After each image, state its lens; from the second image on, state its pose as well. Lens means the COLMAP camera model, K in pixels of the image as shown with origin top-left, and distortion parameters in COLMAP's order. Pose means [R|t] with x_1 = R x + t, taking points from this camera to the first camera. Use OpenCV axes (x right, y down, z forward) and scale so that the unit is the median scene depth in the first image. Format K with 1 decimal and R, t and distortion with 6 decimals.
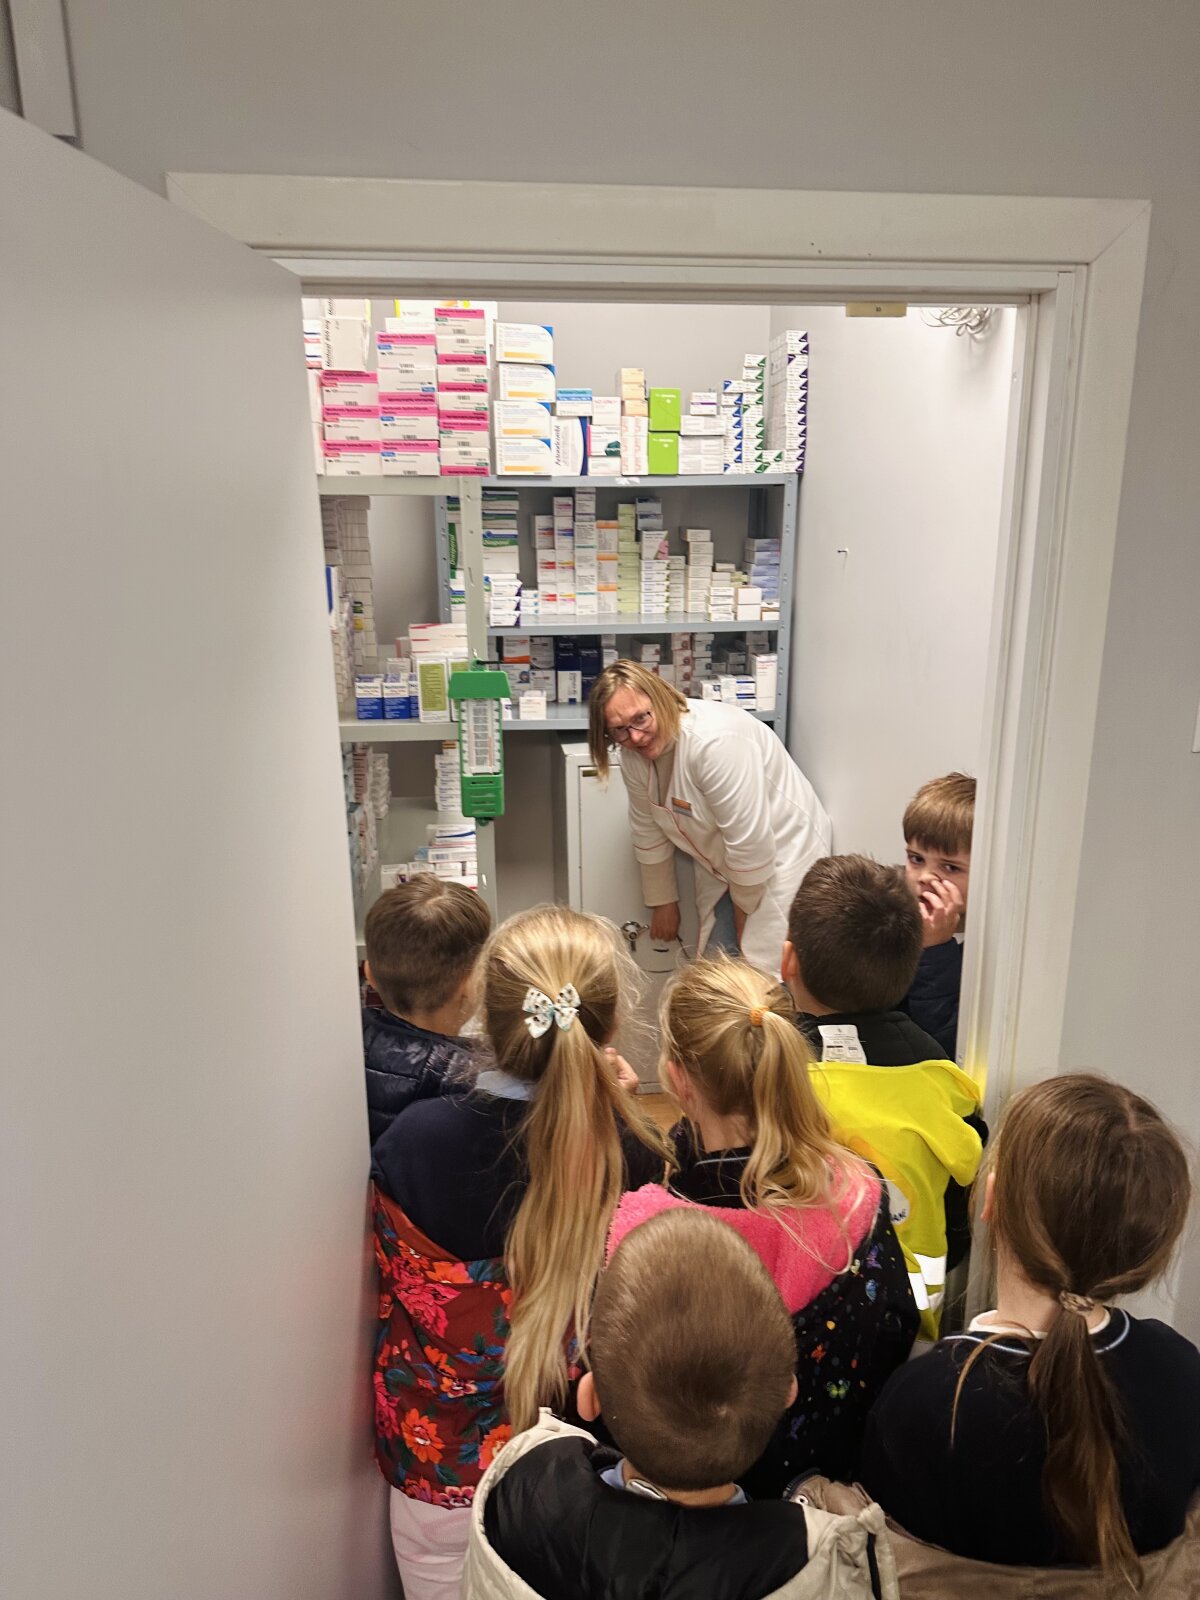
lens RADIAL K [[1106.1, 0, 600.0], [0, 1106.1, 800.0], [0, 0, 1]] dist [0.170791, -0.407867]
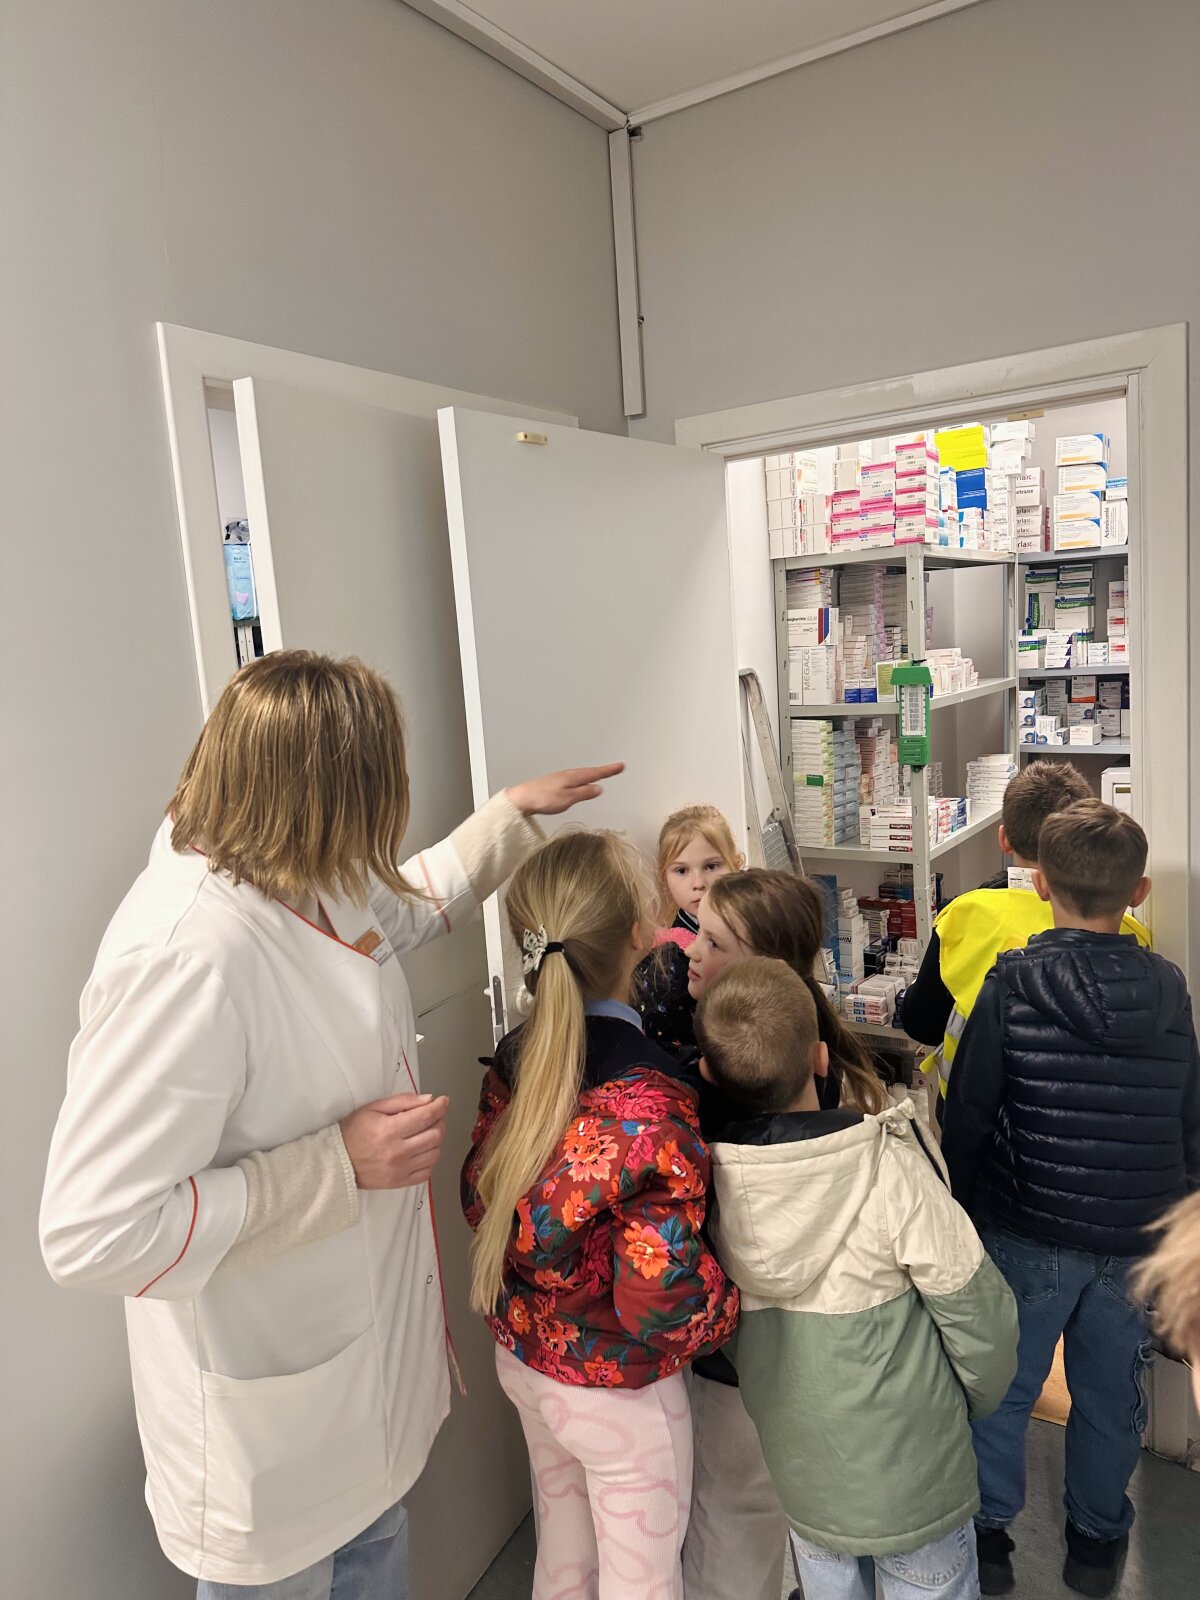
lens RADIAL K [[1106.1, 0, 600.0], [0, 1106.1, 800.0], [0, 0, 1]] dist [0.170791, -0.407867]
pose [[0.760041, 0.042100, -0.648510, 0.558783], [-0.114441, 0.990976, -0.069791, 0.217449], [0.639720, 0.127259, 0.758000, -0.413093]]
